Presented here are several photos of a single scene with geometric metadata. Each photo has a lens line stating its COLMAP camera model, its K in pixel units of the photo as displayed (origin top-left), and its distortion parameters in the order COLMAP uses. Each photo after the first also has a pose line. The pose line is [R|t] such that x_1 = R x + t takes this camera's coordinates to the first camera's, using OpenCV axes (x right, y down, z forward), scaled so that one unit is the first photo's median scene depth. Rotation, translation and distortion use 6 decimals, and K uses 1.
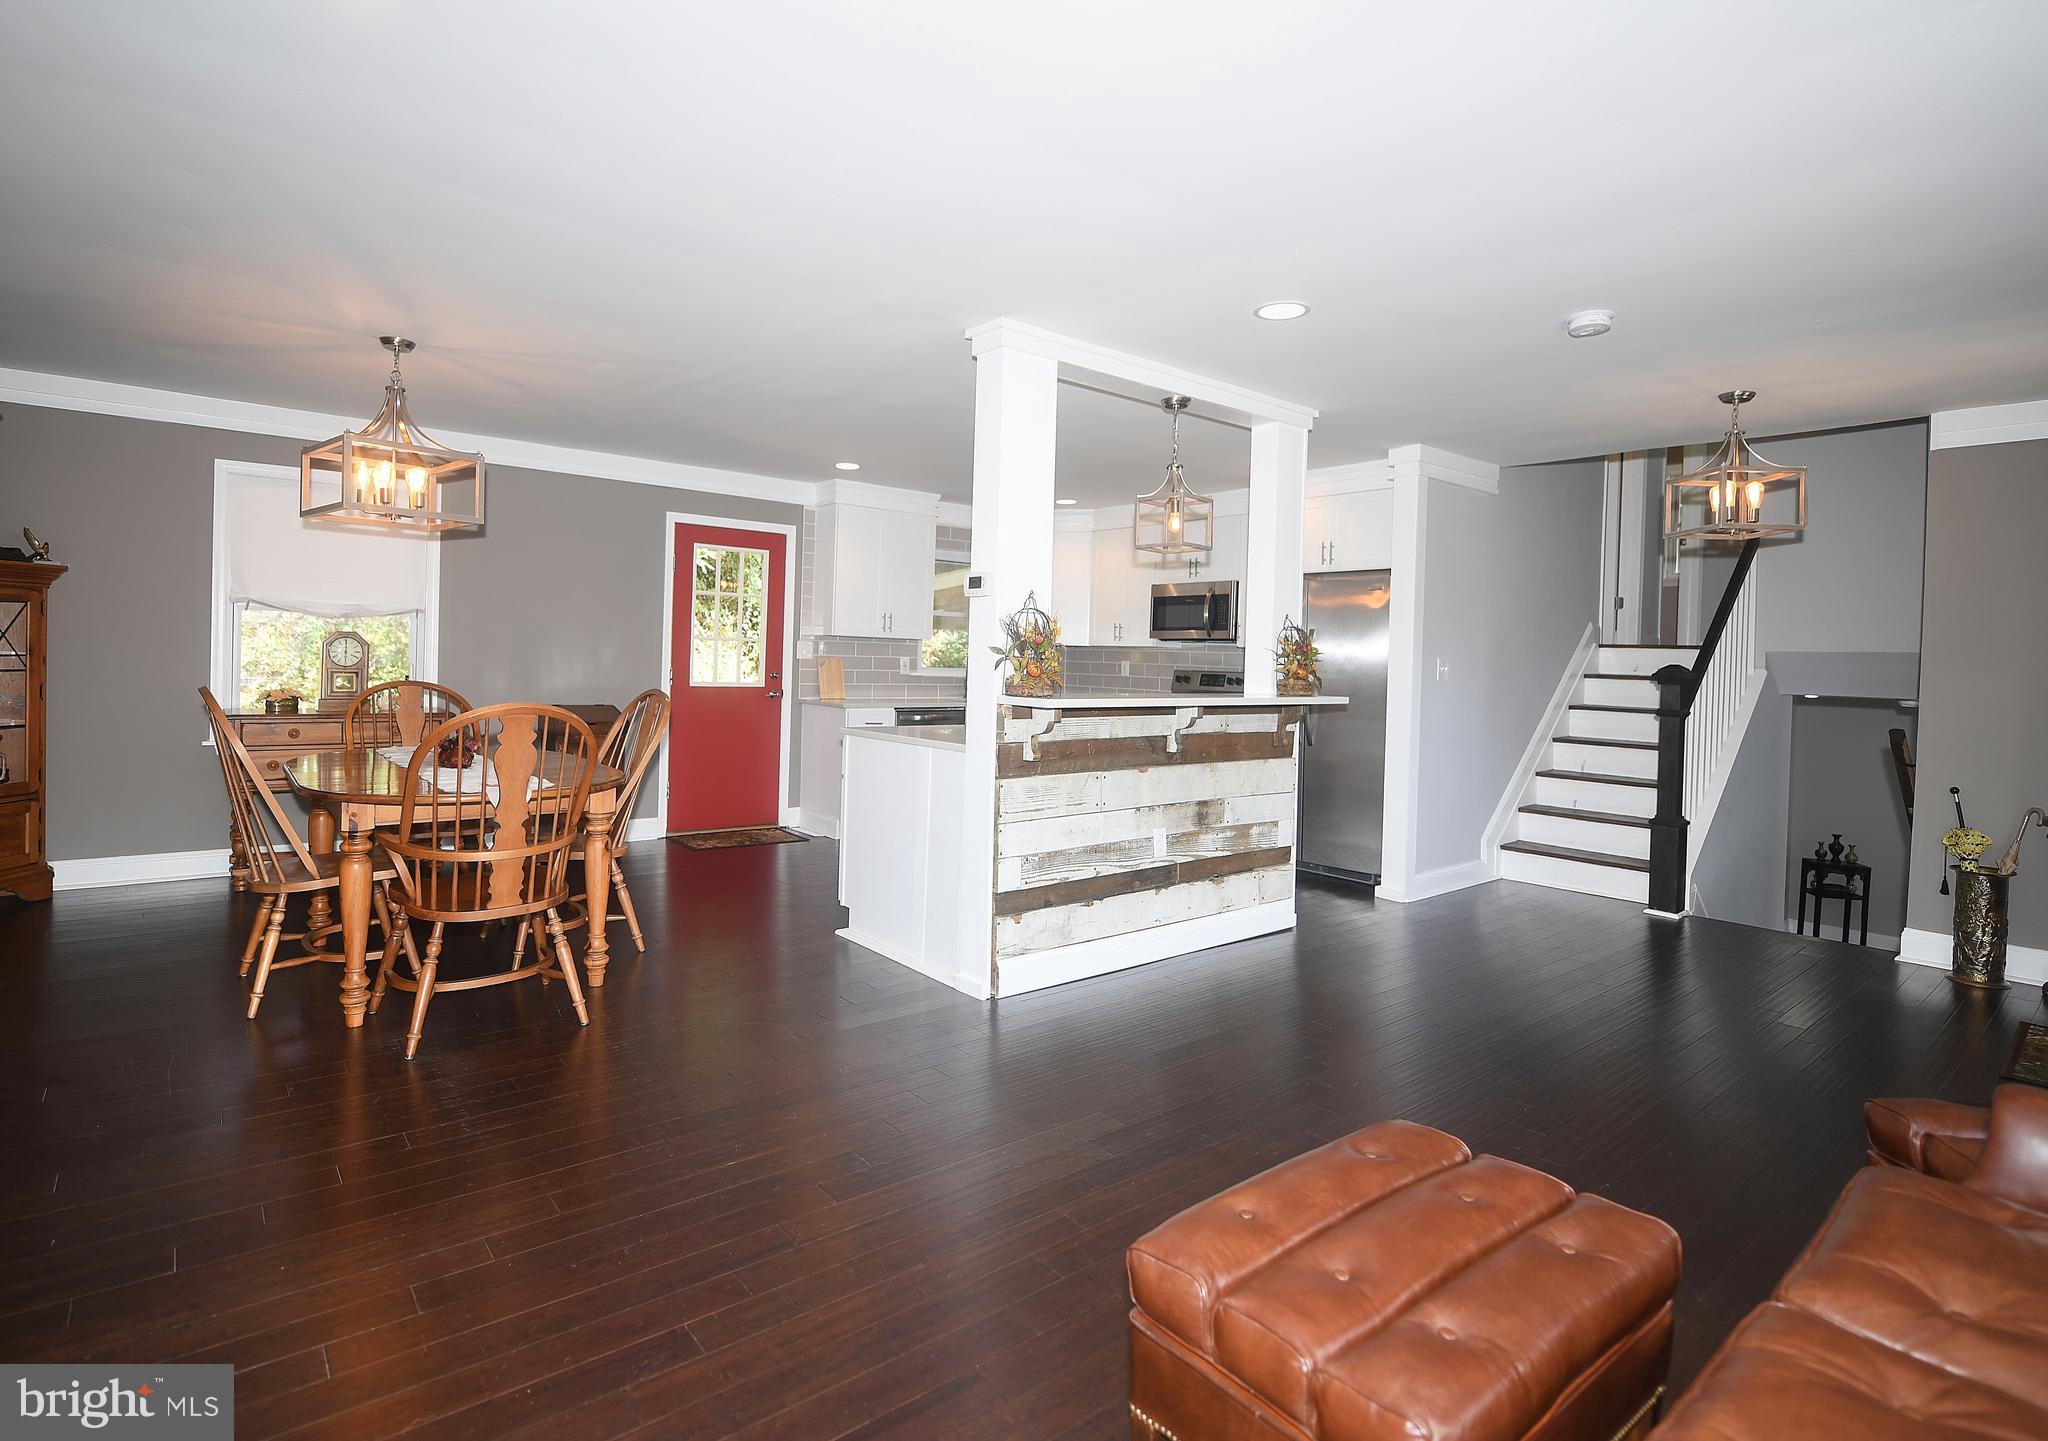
lens RADIAL K [[1014.6, 0, 998.4], [0, 1014.6, 669.2], [0, 0, 1]] dist [-0.001913, -0.000309]
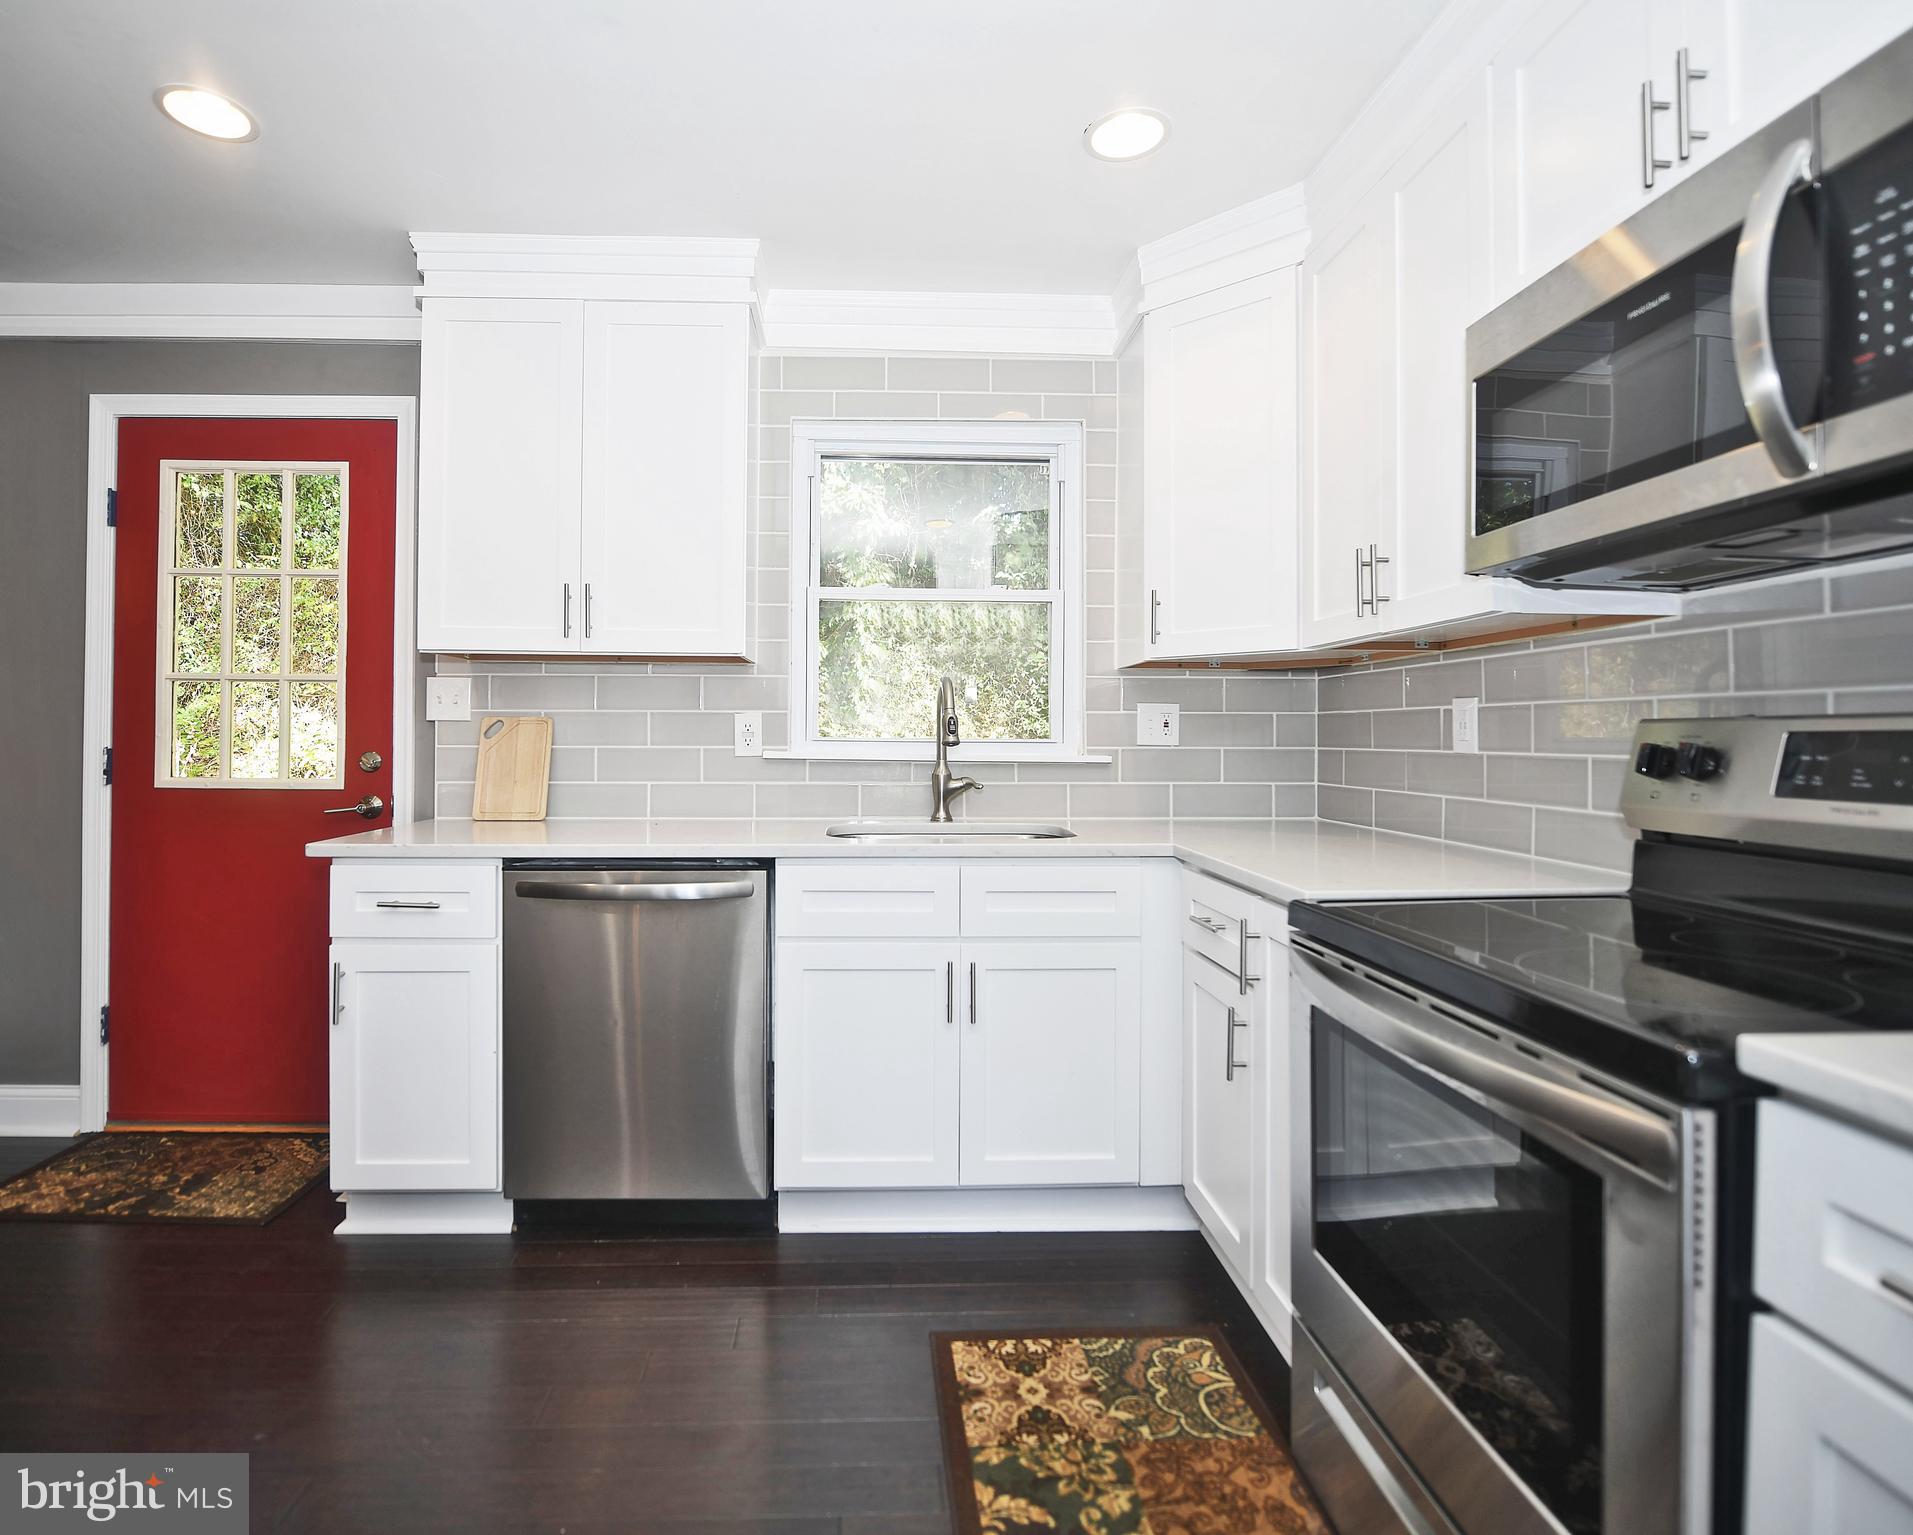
lens RADIAL K [[951.3, 0, 907.5], [0, 951.3, 730.5], [0, 0, 1]] dist [-0.001522, -0.026252]
pose [[0.802374, -0.026383, -0.596238, 0.184767], [0.009400, 0.999457, -0.031574, 0.007982], [0.596748, 0.019730, 0.802186, 0.817289]]
